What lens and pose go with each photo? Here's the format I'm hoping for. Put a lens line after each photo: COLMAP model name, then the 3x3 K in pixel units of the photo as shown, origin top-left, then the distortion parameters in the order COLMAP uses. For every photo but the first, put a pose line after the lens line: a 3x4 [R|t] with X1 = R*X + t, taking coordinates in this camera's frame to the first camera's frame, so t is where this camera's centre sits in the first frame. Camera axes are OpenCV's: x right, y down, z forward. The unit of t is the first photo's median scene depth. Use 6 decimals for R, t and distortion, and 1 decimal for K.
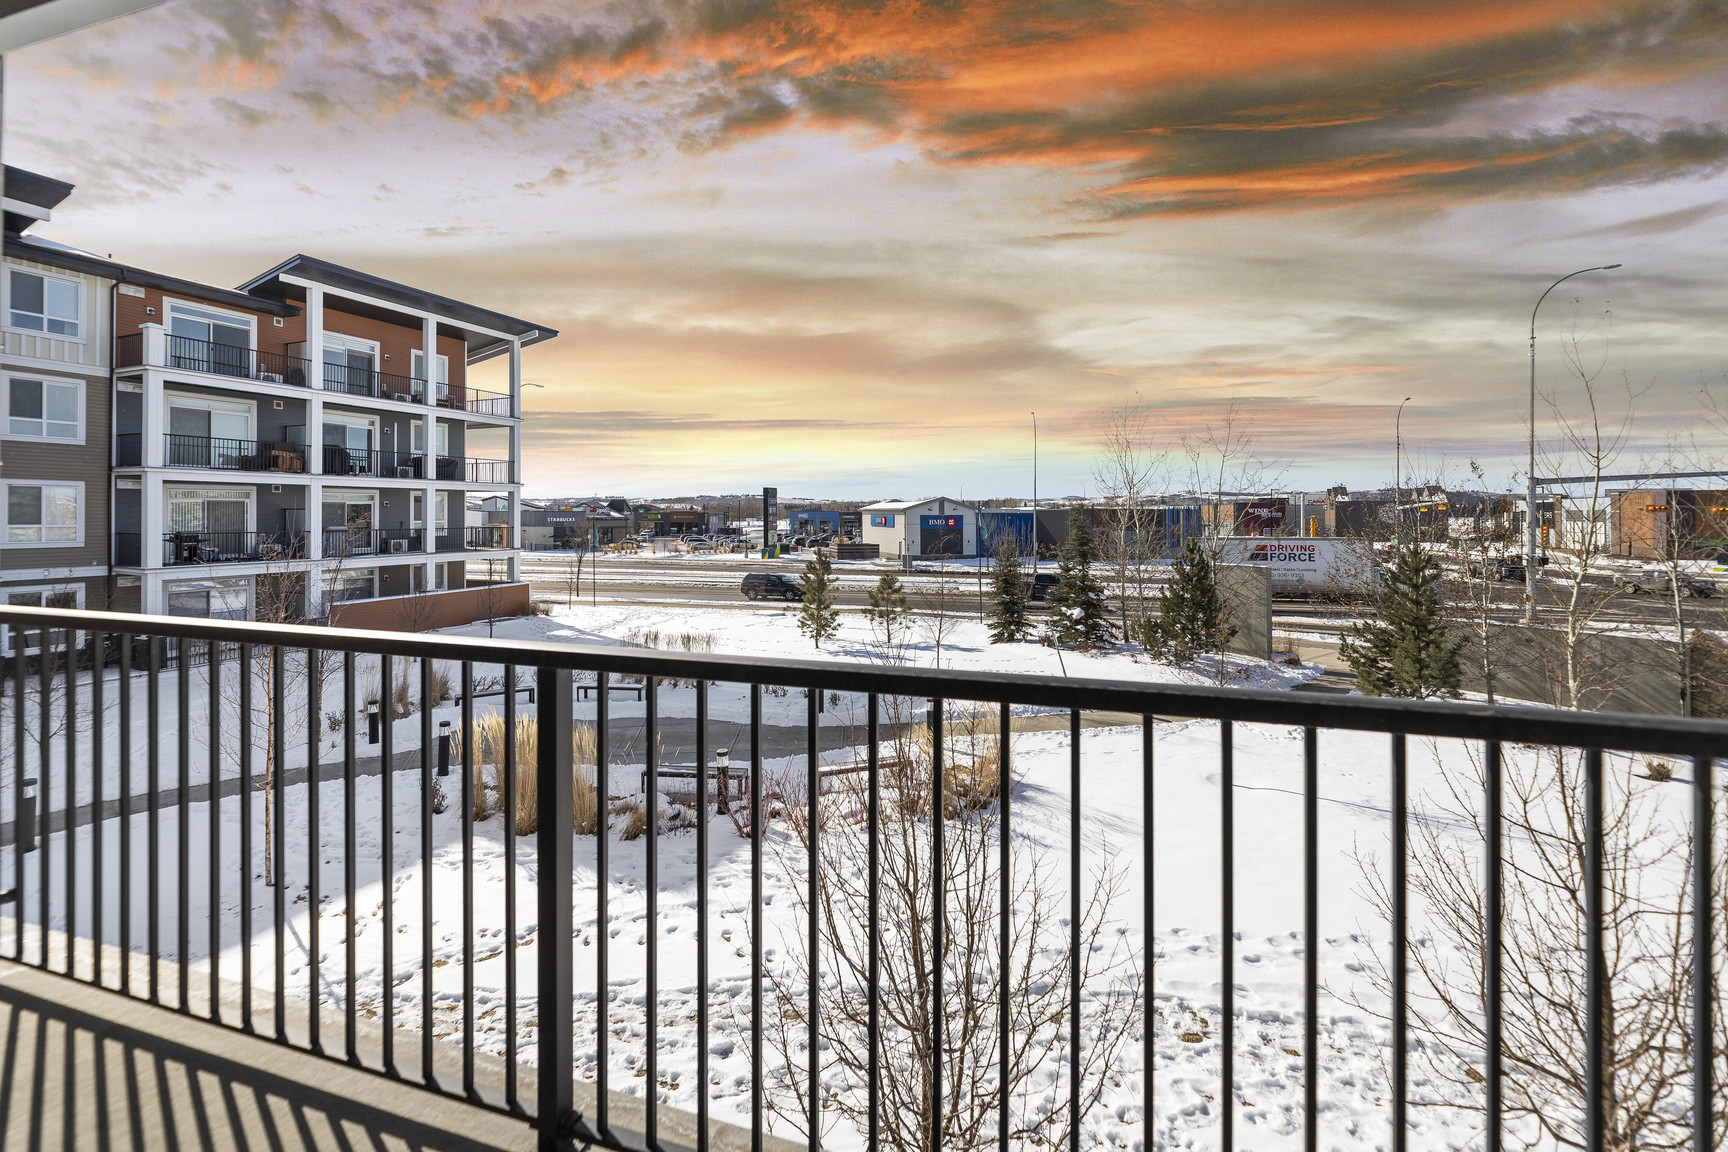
lens RADIAL K [[730.1, 0, 868.3], [0, 730.1, 521.3], [0, 0, 1]] dist [-0.000800, -0.000109]
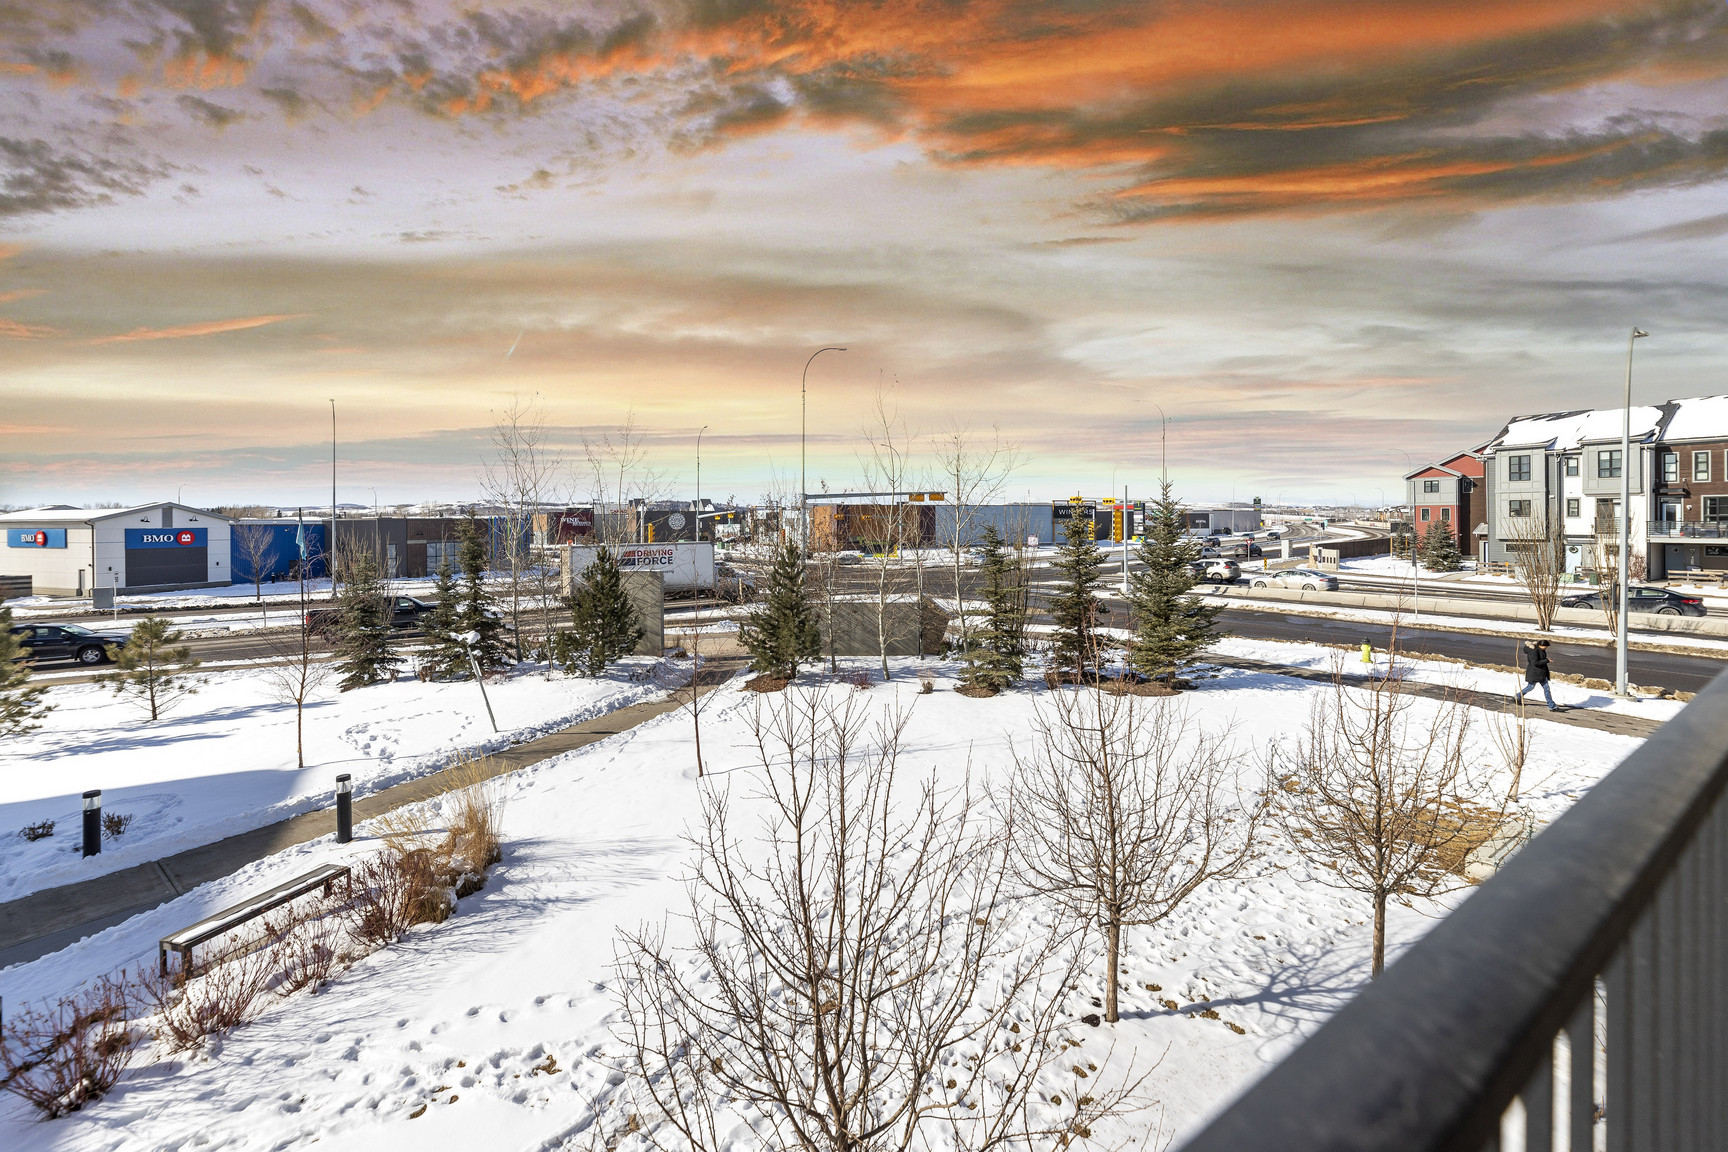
lens RADIAL K [[730.1, 0, 868.3], [0, 730.1, 521.3], [0, 0, 1]] dist [-0.000800, -0.000109]
pose [[0.613783, -0.006572, 0.789447, -0.100430], [0.017329, 0.999837, -0.005150, 0.000394], [-0.789284, 0.016842, 0.613797, 0.079756]]
